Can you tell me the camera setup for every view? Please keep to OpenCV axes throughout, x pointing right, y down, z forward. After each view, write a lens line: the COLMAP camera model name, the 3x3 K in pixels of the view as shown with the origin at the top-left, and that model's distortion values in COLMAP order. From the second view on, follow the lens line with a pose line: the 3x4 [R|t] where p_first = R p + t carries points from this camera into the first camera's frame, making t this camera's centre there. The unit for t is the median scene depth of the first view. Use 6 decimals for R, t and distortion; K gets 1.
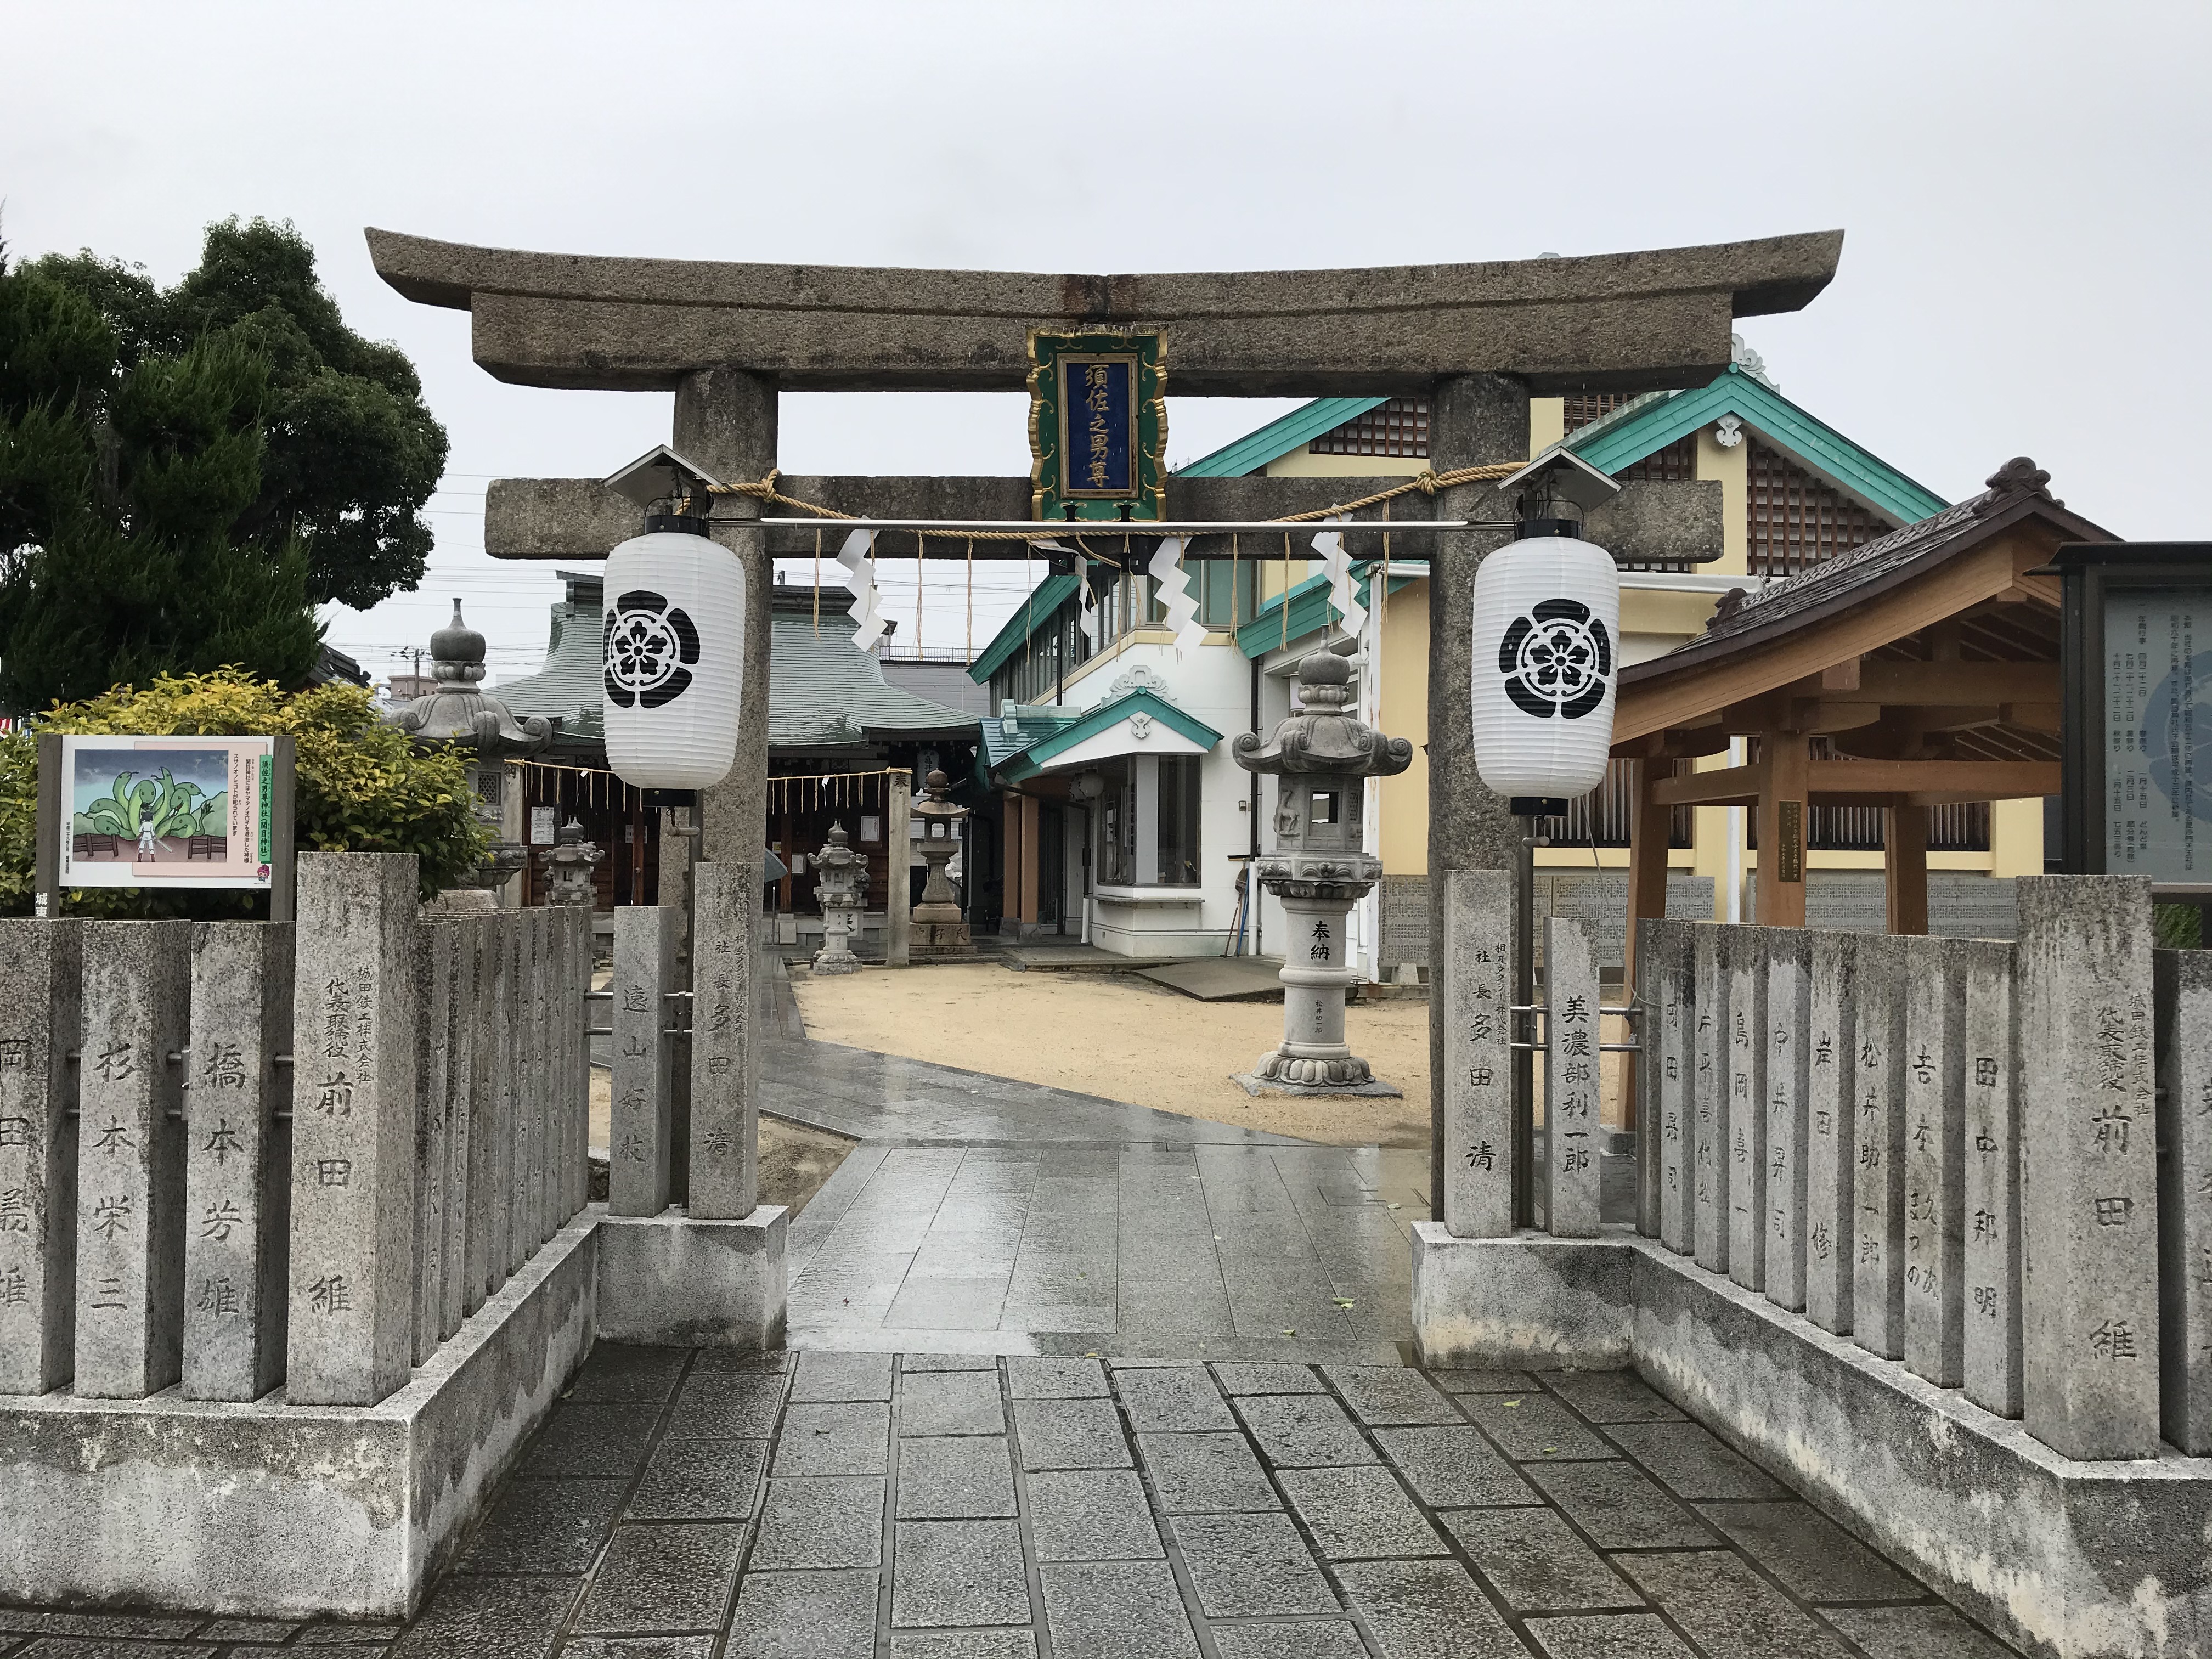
lens RADIAL K [[1818.6, 0, 1103.6], [0, 1818.6, 838.7], [0, 0, 1]] dist [0.080506, -0.112384]
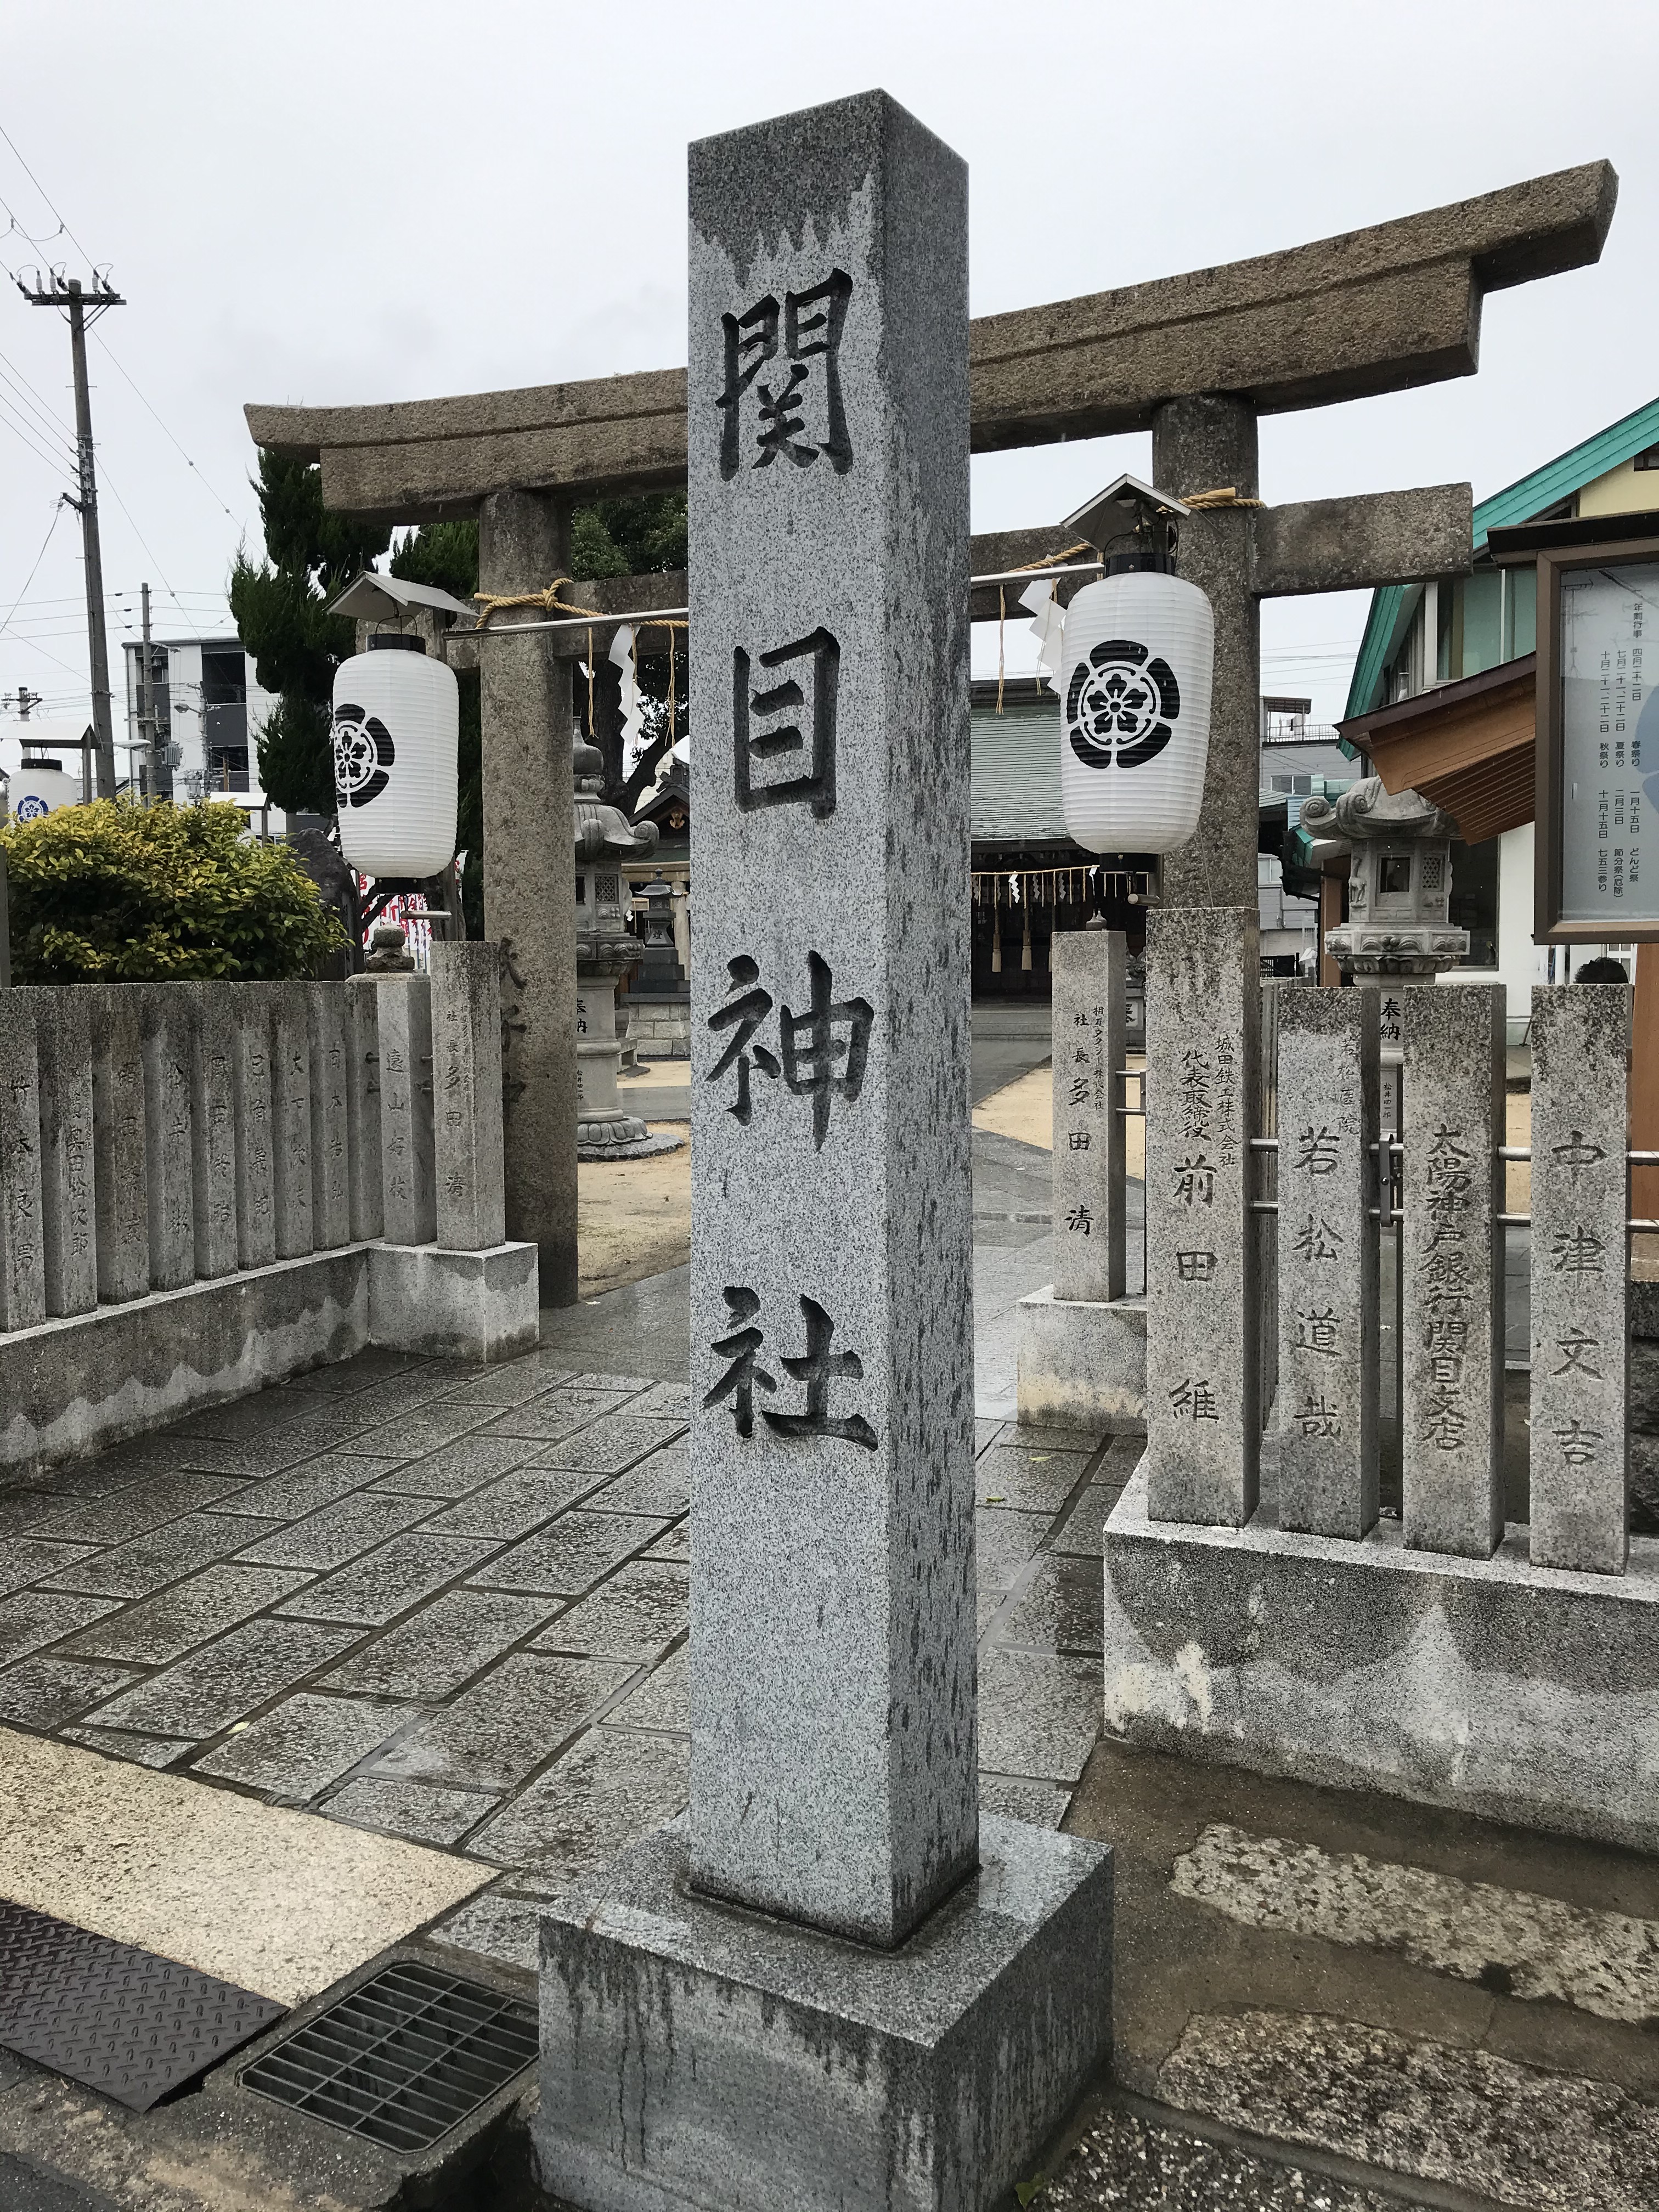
lens RADIAL K [[1813.5, 0, 829.5], [0, 1813.5, 1106.0], [0, 0, 1]] dist [0.019946, 0.037571]
pose [[0.917622, 0.012412, -0.397261, 0.479111], [0.025137, 0.995699, 0.089173, 0.021210], [0.396659, -0.091813, 0.913363, 0.055013]]
